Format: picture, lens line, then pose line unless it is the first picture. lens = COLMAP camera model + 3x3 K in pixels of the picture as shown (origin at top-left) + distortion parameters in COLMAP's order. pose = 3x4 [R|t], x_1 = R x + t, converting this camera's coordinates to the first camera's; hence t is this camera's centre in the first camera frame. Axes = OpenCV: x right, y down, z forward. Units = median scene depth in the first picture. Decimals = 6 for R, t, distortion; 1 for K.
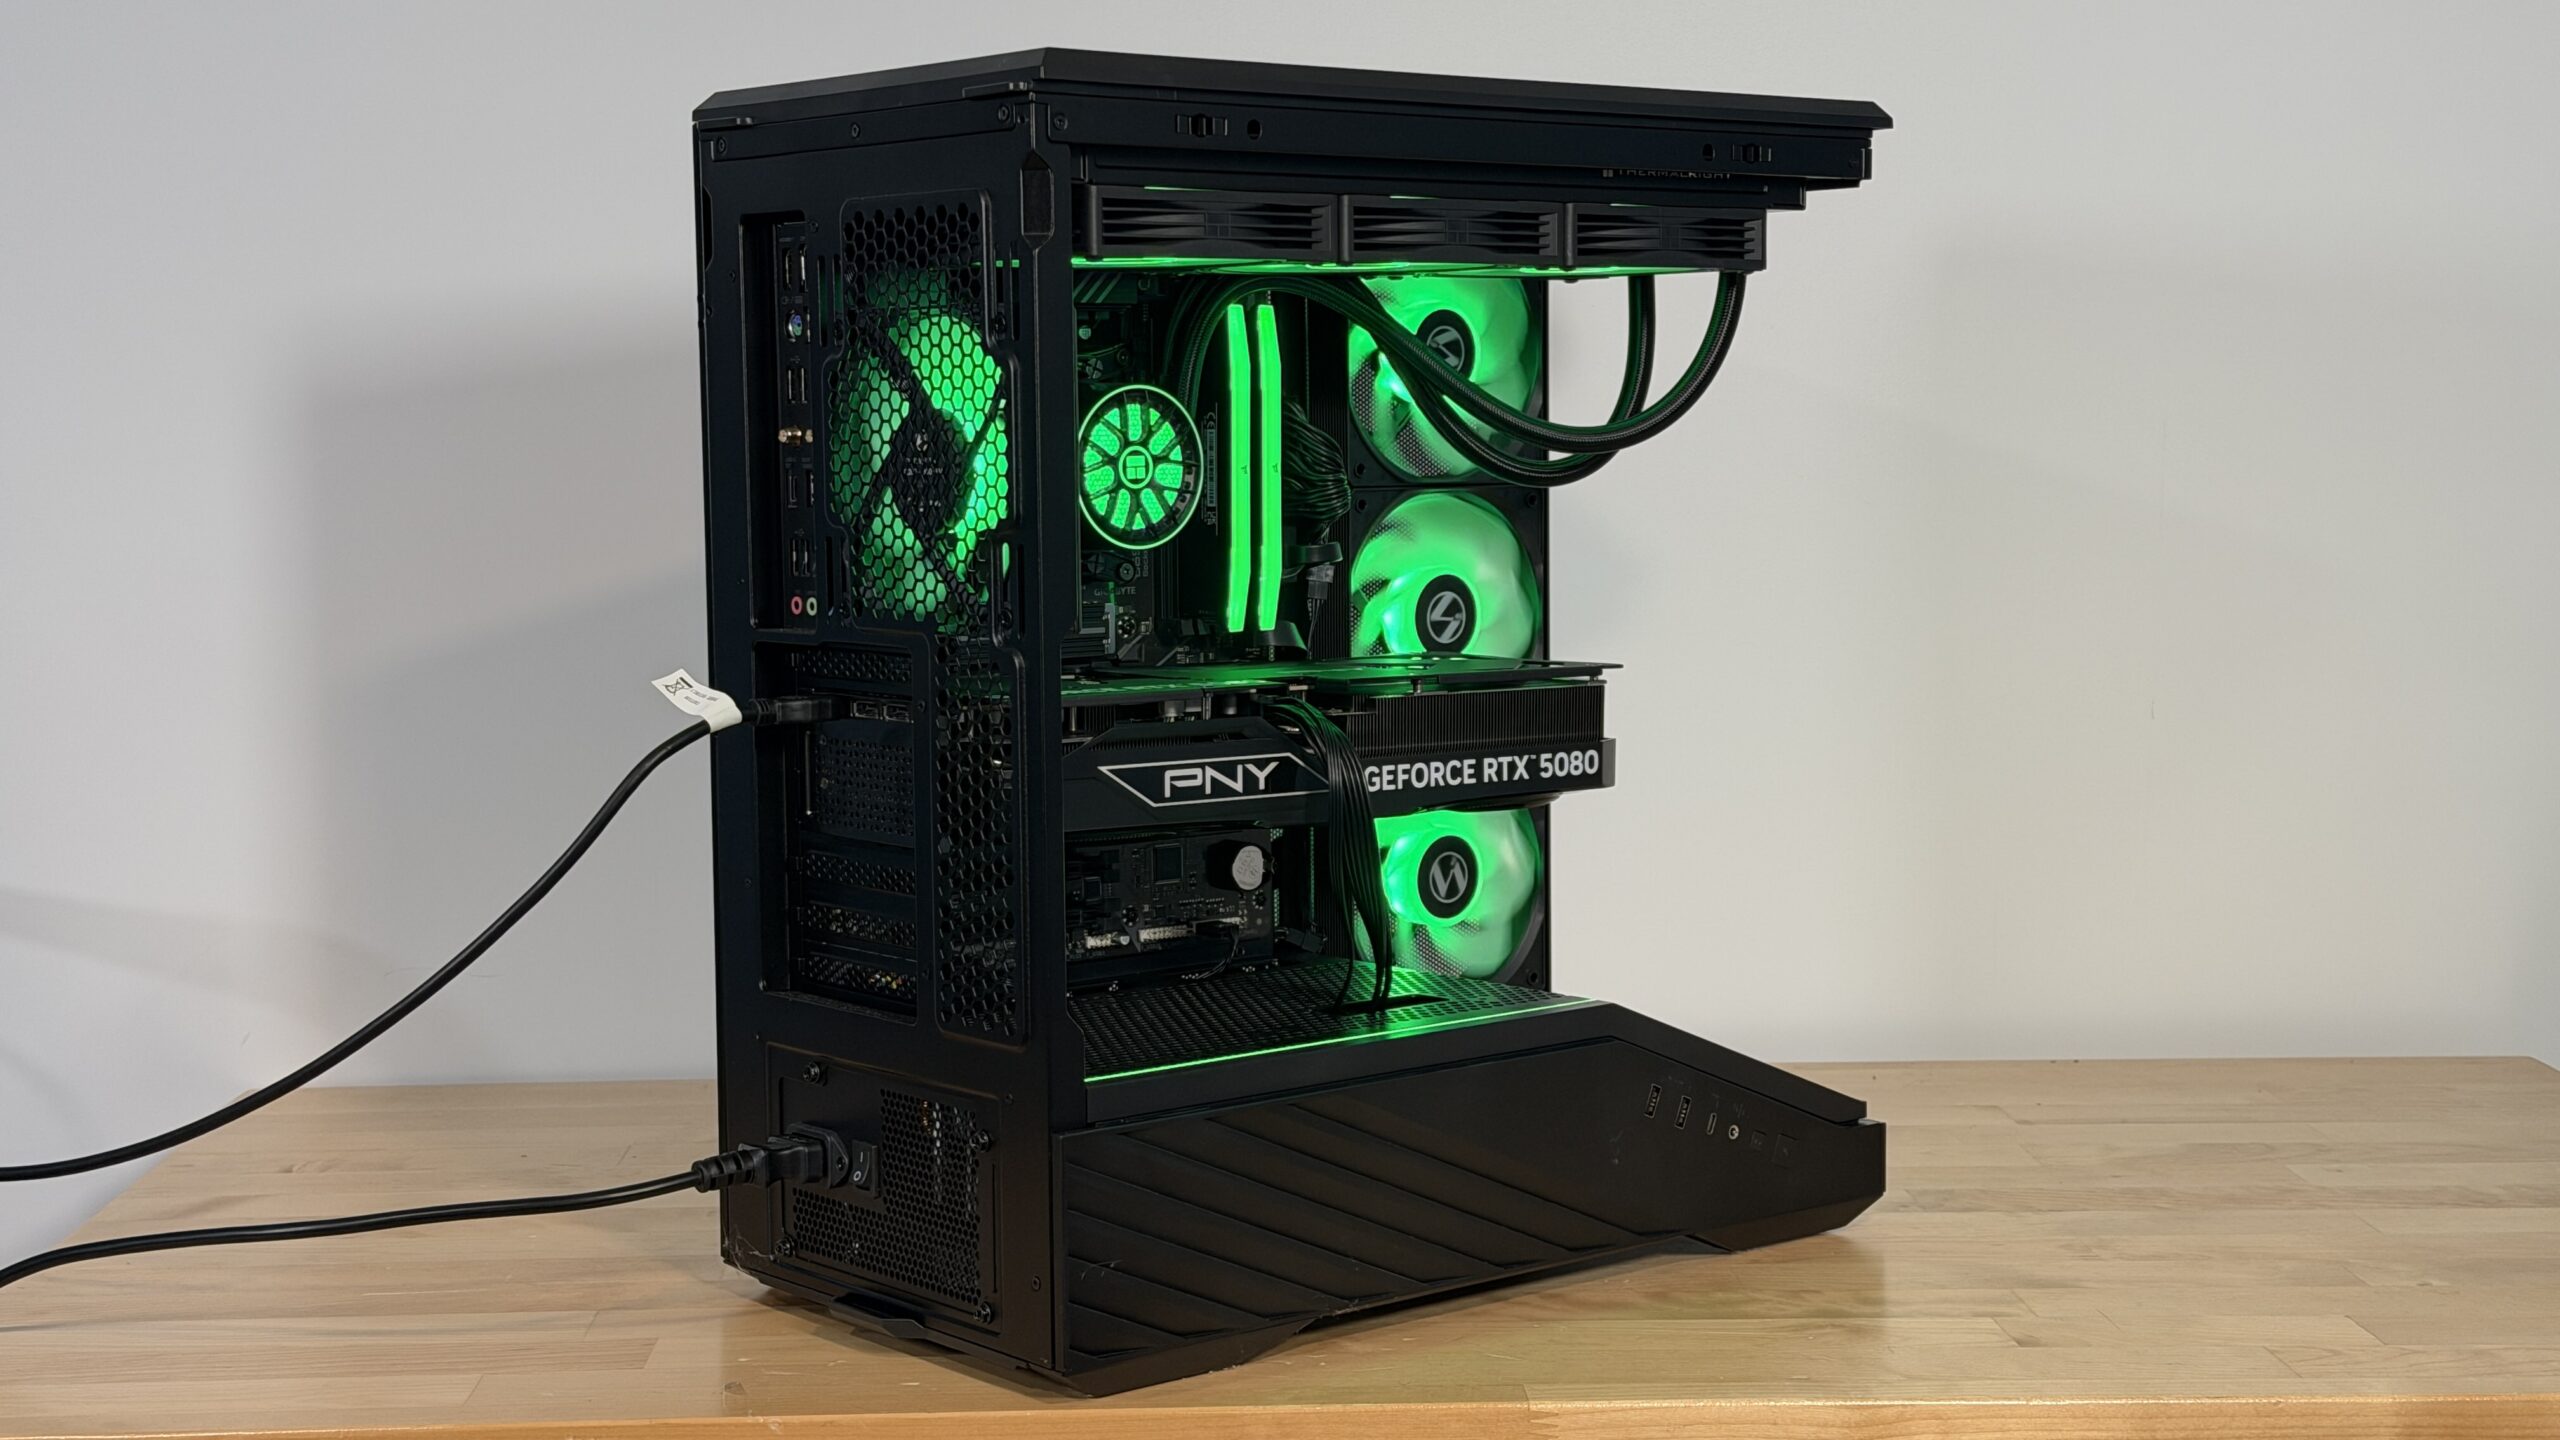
lens RADIAL K [[3605.5, 0, 1261.8], [0, 3605.5, 724.3], [0, 0, 1]] dist [0.128786, -0.060025]
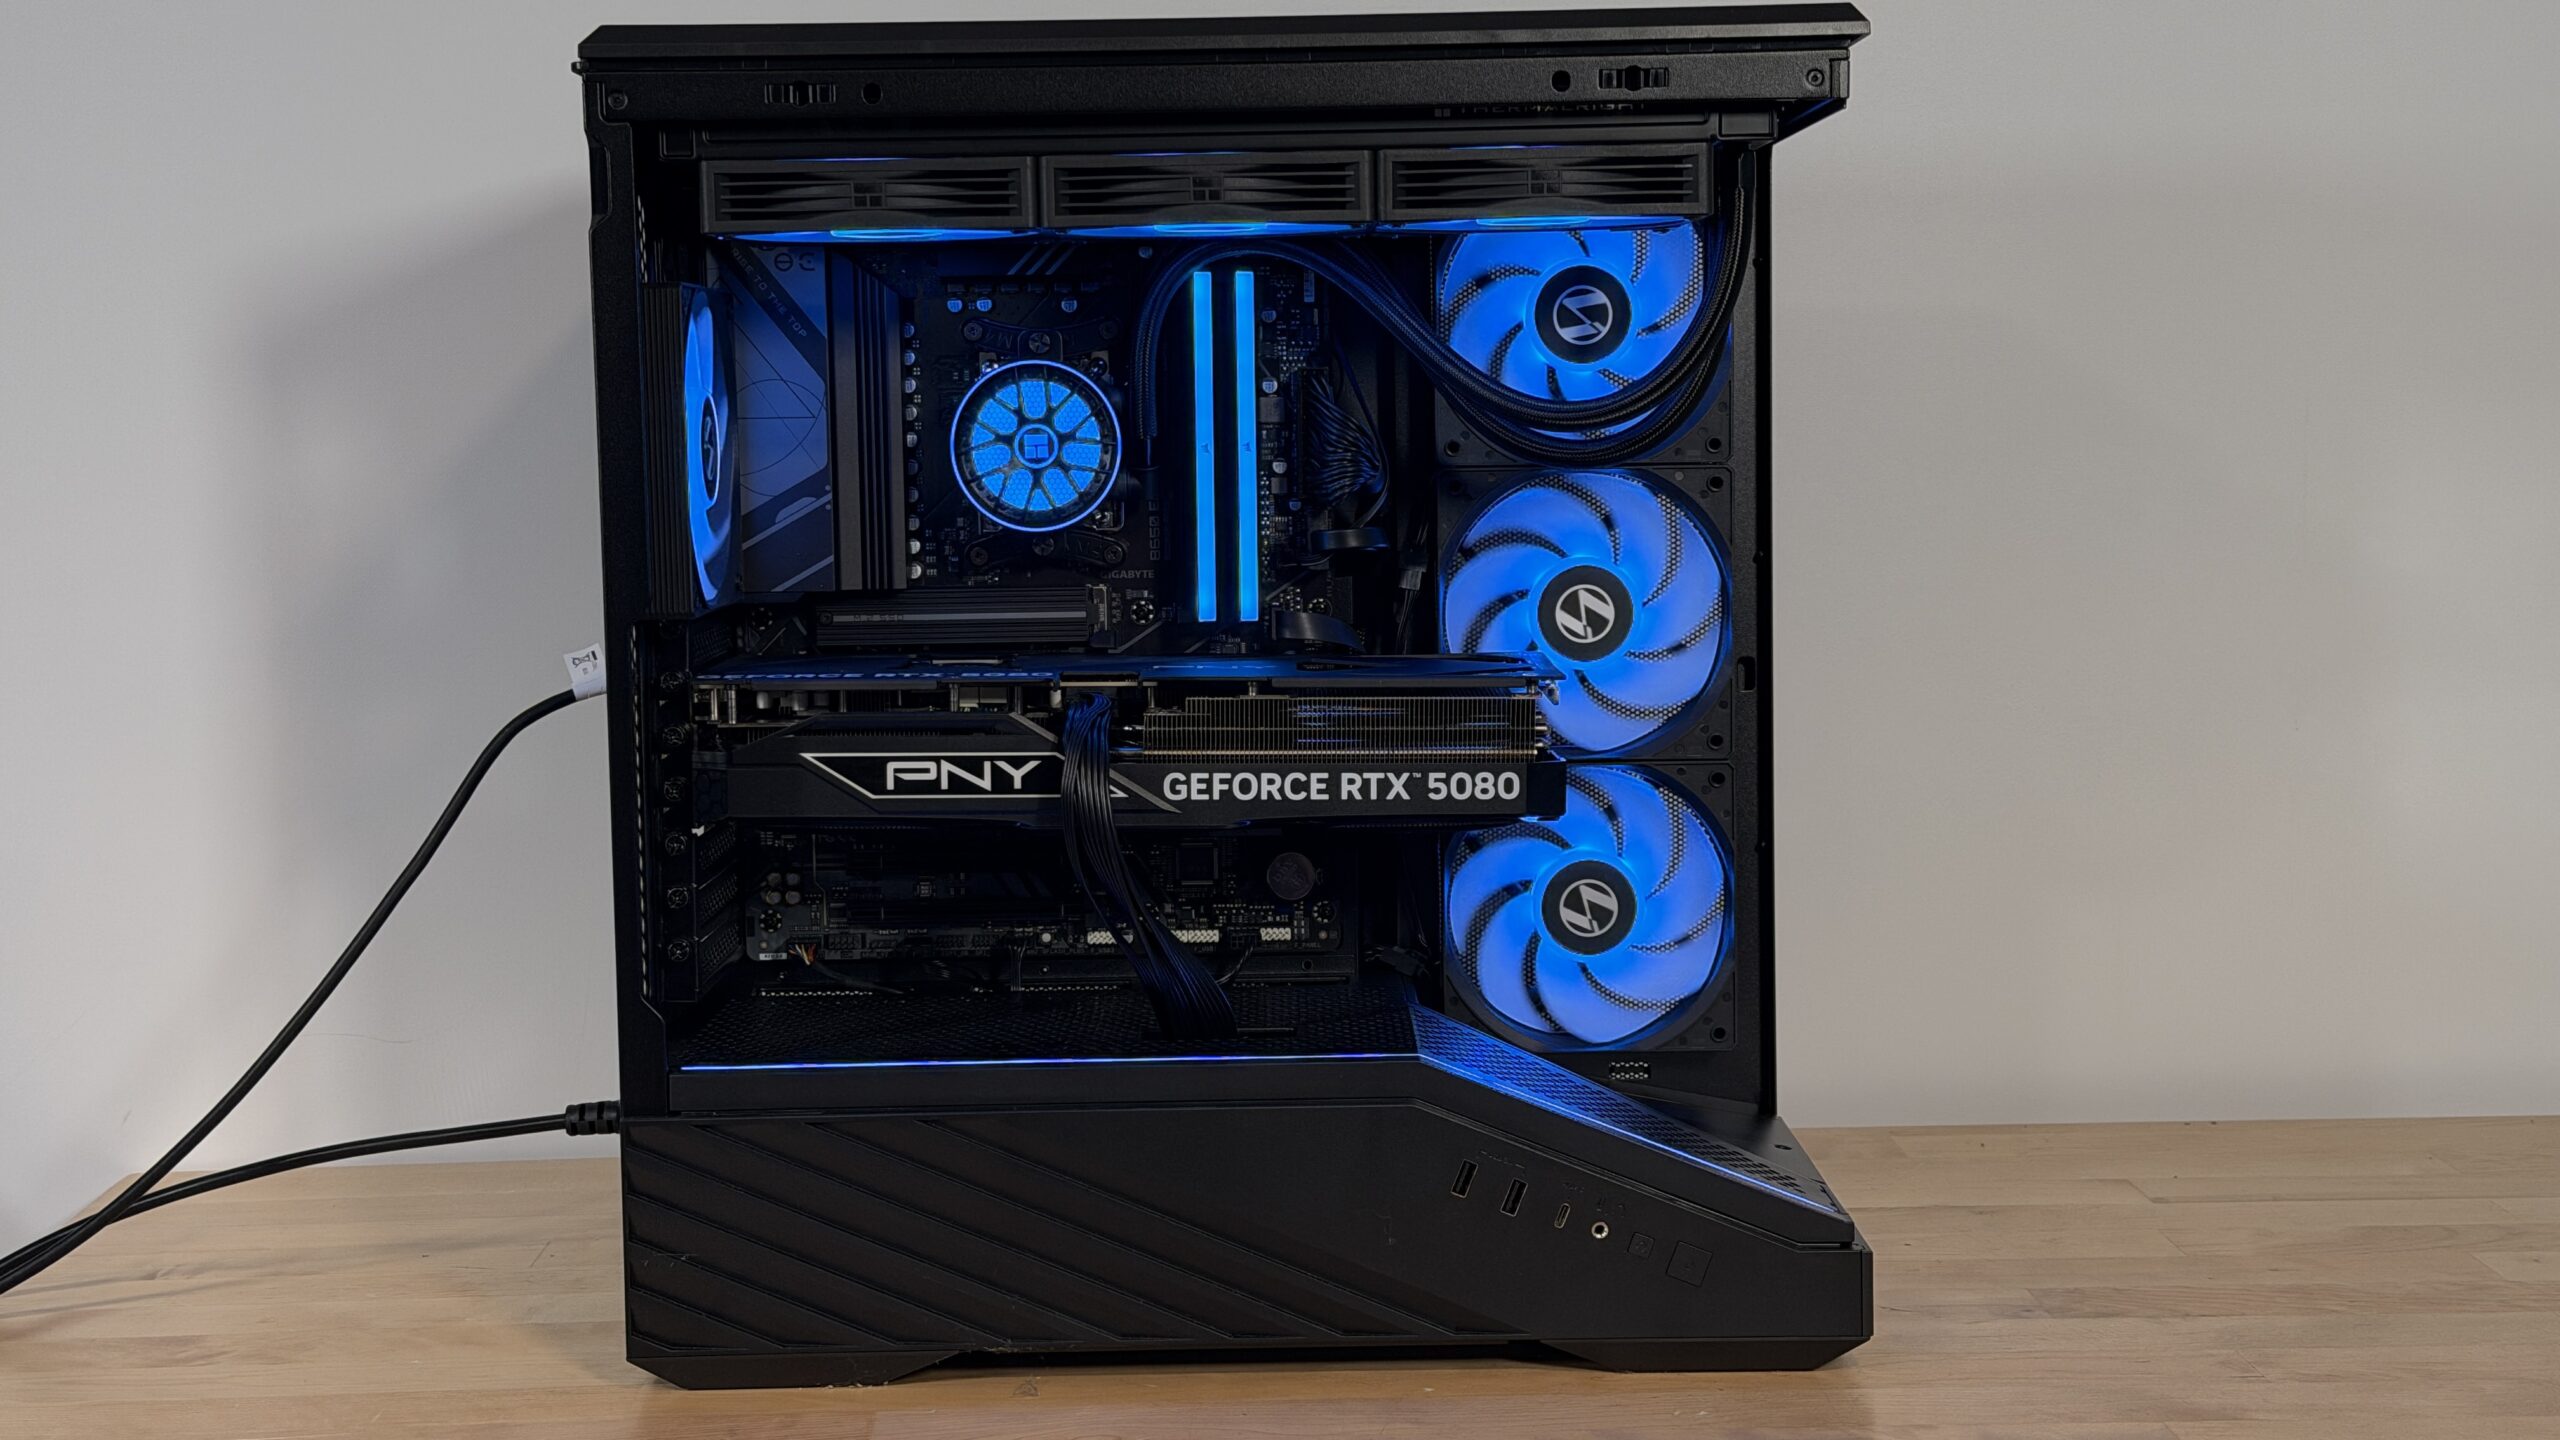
lens RADIAL K [[3605.5, 0, 1261.8], [0, 3605.5, 724.3], [0, 0, 1]] dist [0.128786, -0.060025]
pose [[0.766702, 0.055976, -0.639558, 0.629351], [-0.046354, 0.998418, 0.031816, -0.030748], [0.640327, 0.005252, 0.768084, 0.302497]]
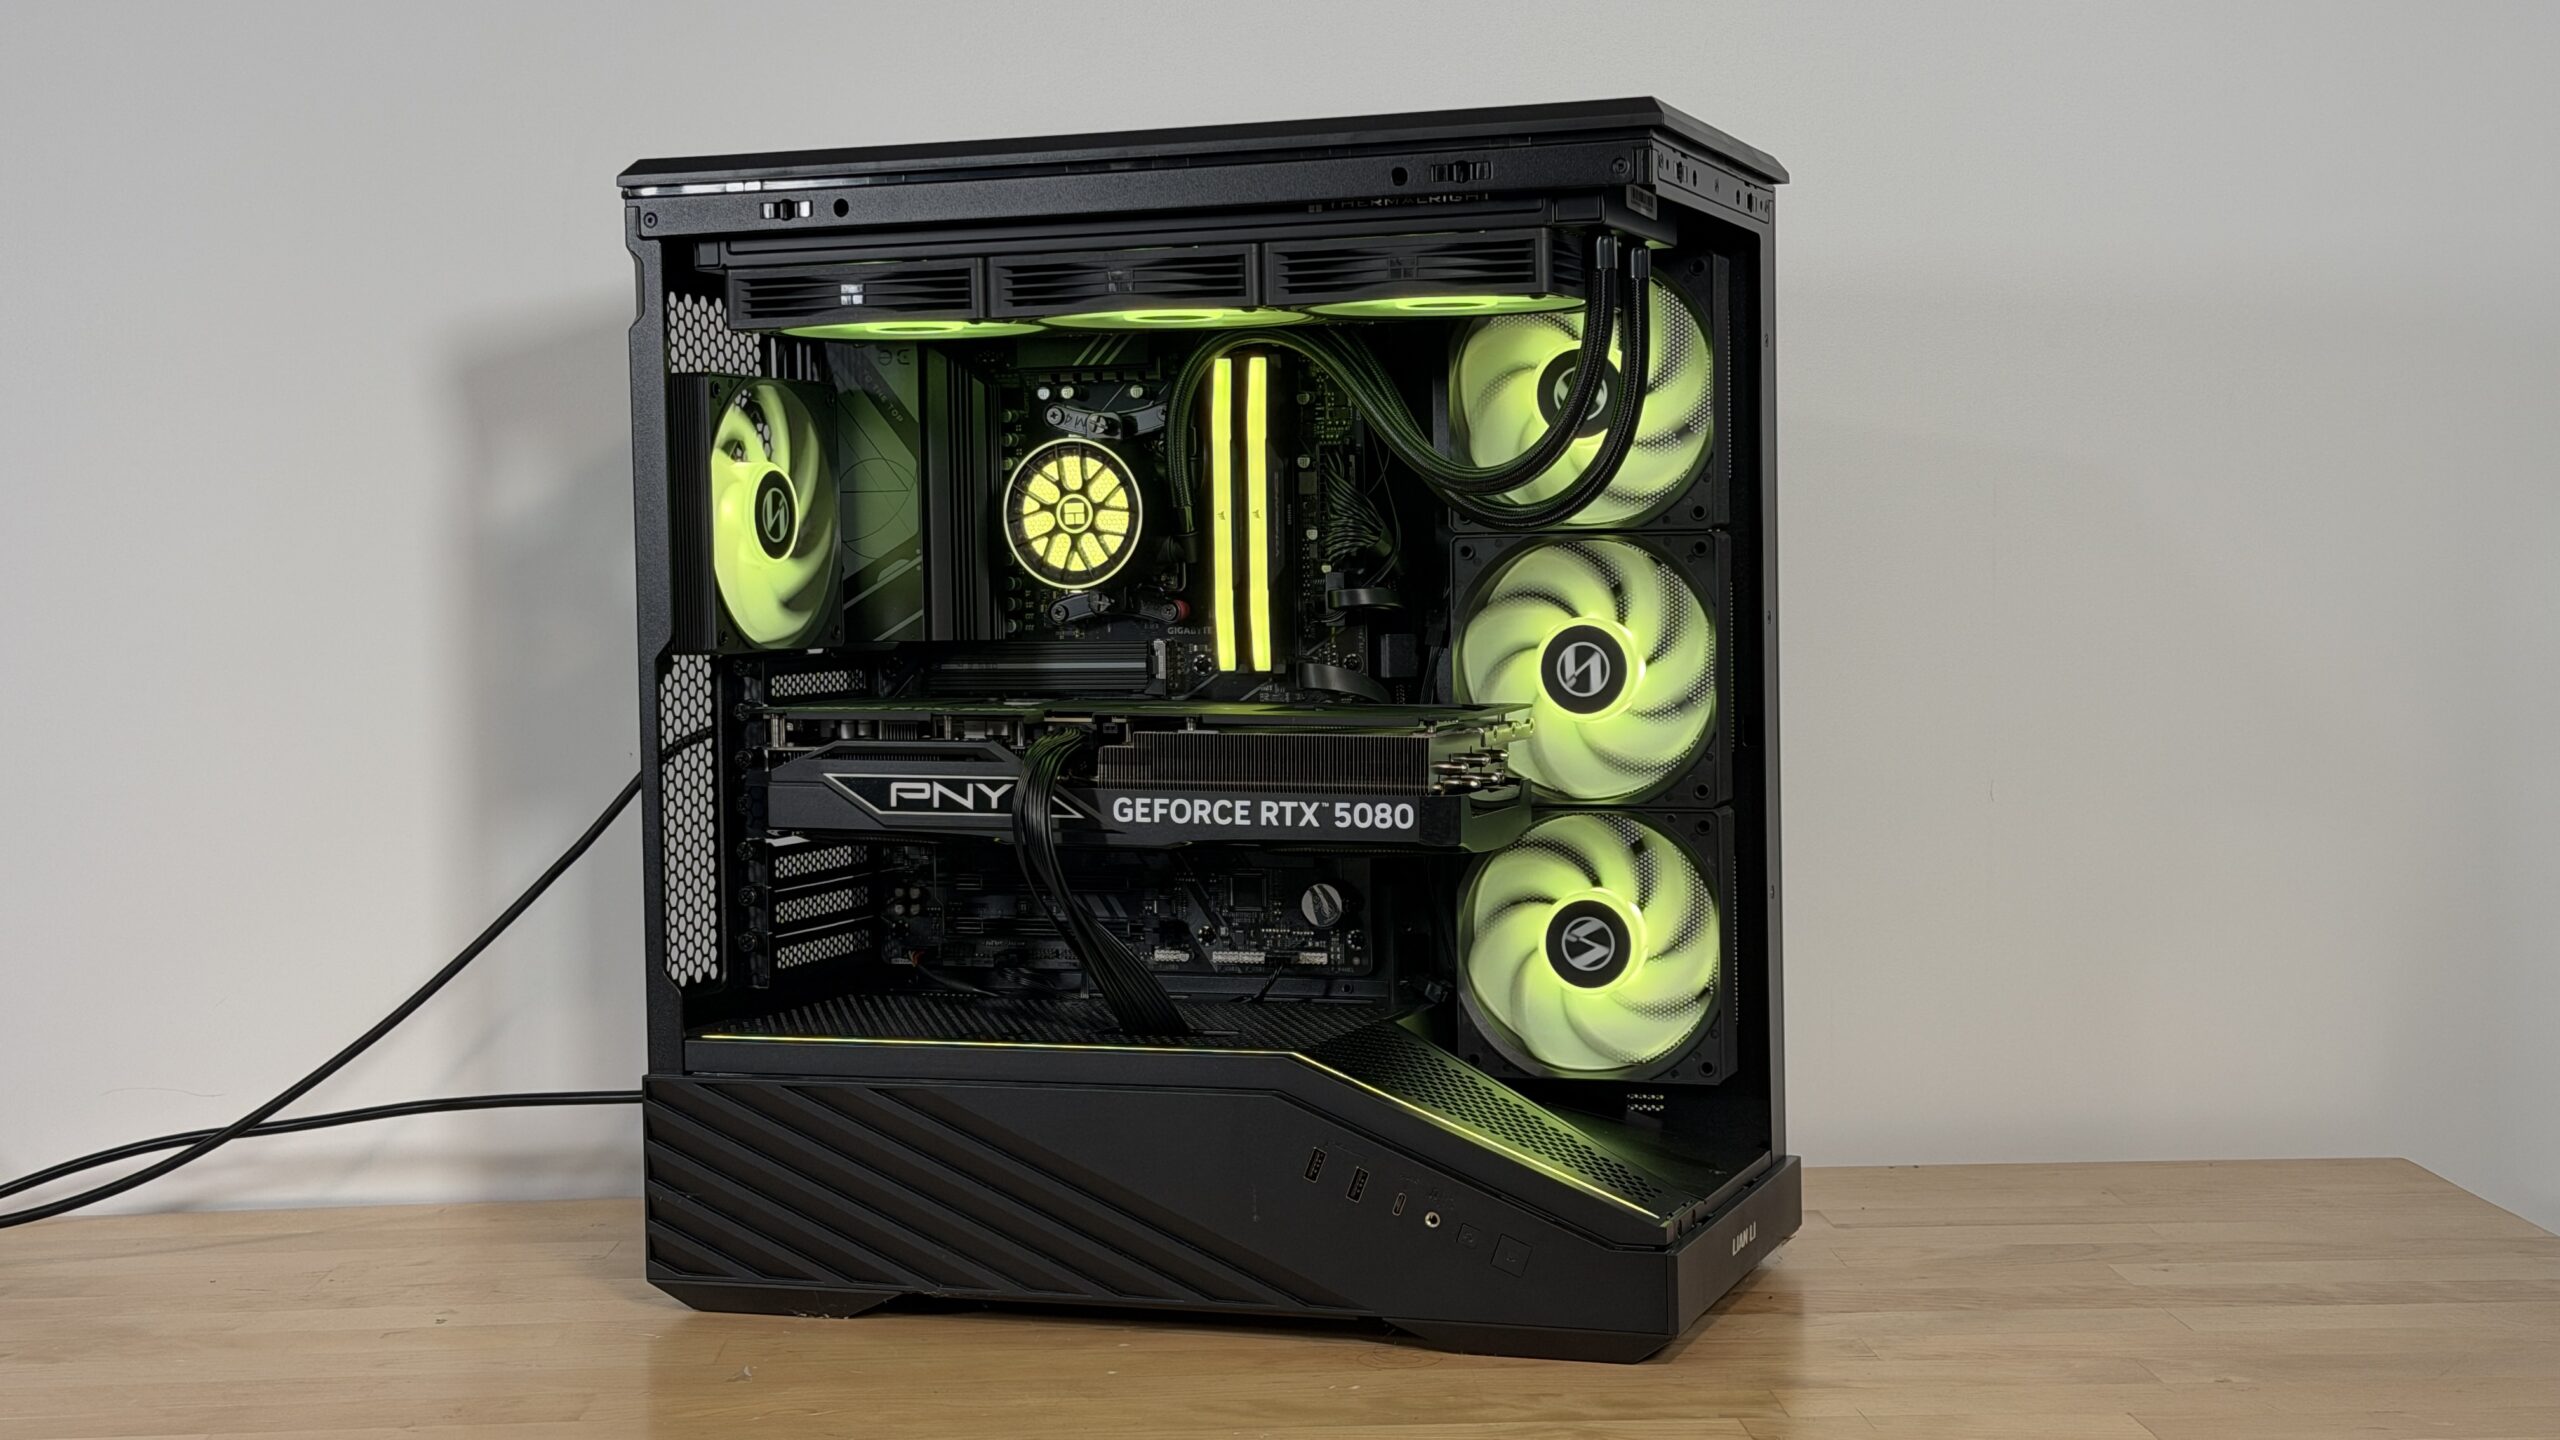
lens RADIAL K [[3605.5, 0, 1261.8], [0, 3605.5, 724.3], [0, 0, 1]] dist [0.128786, -0.060025]
pose [[0.506163, 0.039973, -0.861511, 0.936831], [-0.062989, 0.997971, 0.009297, -0.021438], [0.860135, 0.049560, 0.507654, 0.498941]]
